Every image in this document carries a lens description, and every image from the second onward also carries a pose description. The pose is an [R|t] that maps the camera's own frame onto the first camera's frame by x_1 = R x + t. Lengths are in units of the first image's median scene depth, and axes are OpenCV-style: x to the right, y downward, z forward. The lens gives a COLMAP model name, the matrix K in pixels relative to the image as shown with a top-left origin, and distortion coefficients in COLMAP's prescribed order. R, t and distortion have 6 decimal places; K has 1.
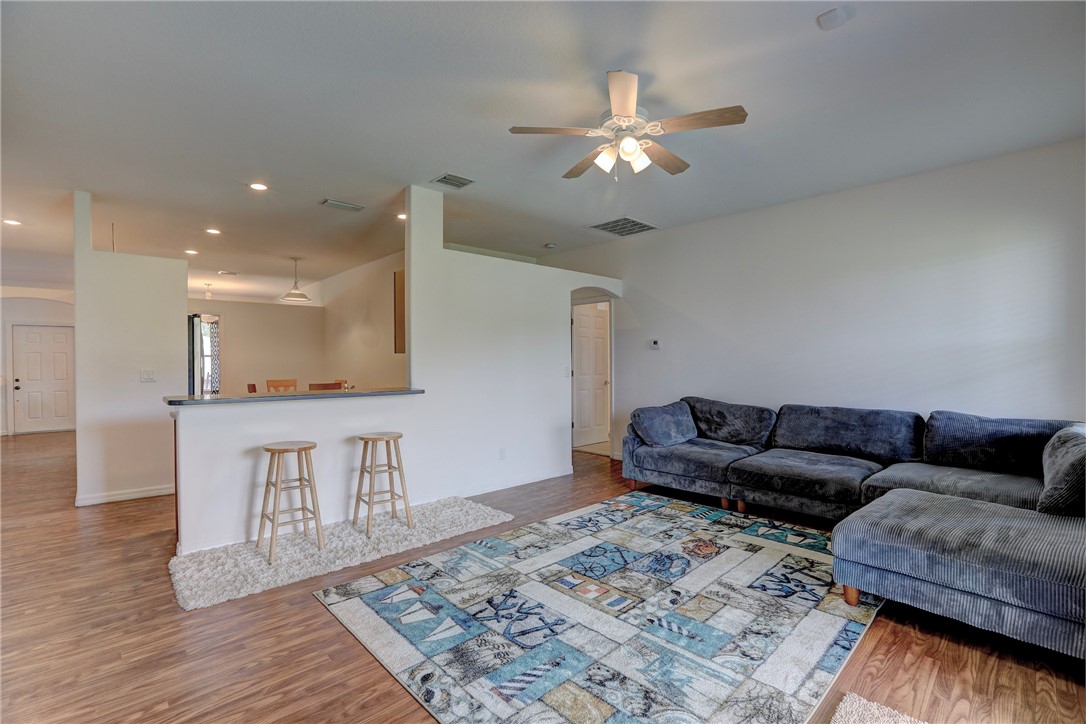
lens RADIAL K [[499.0, 0, 546.3], [0, 499.0, 356.1], [0, 0, 1]] dist [-0.001544, 0.002683]
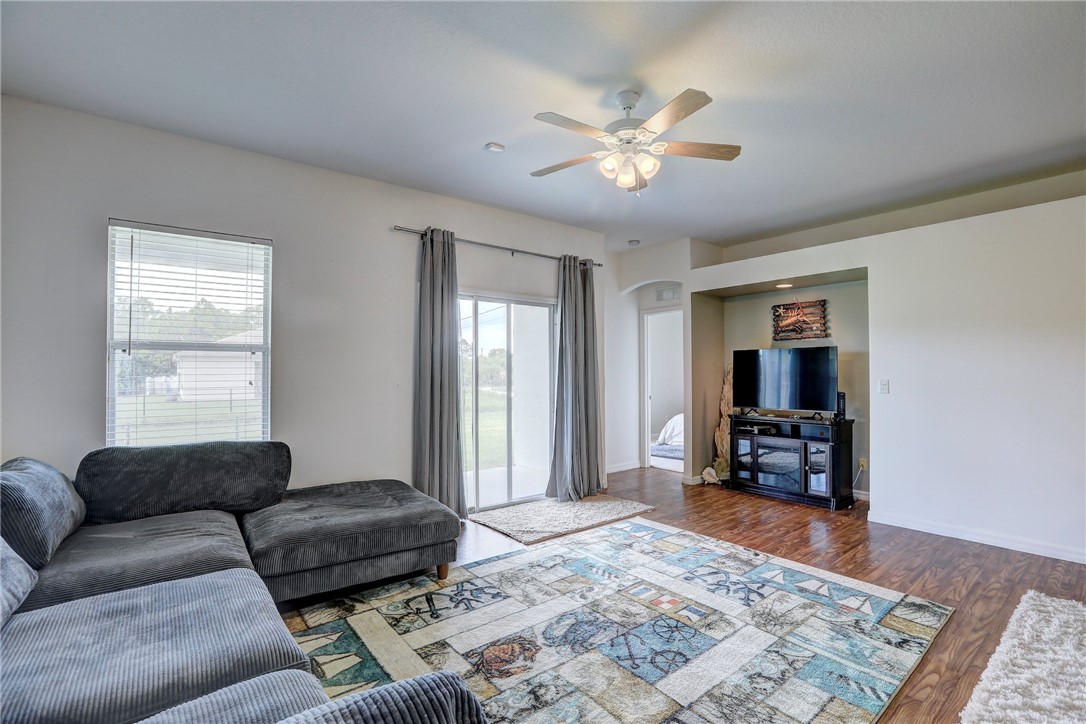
lens RADIAL K [[499.0, 0, 543.8], [0, 499.0, 354.3], [0, 0, 1]] dist [-0.001544, 0.002683]
pose [[-0.995682, 0.006807, 0.092576, 0.239306], [0.002660, 0.998991, -0.044839, 0.015370], [-0.092788, -0.044399, -0.994695, 2.033376]]
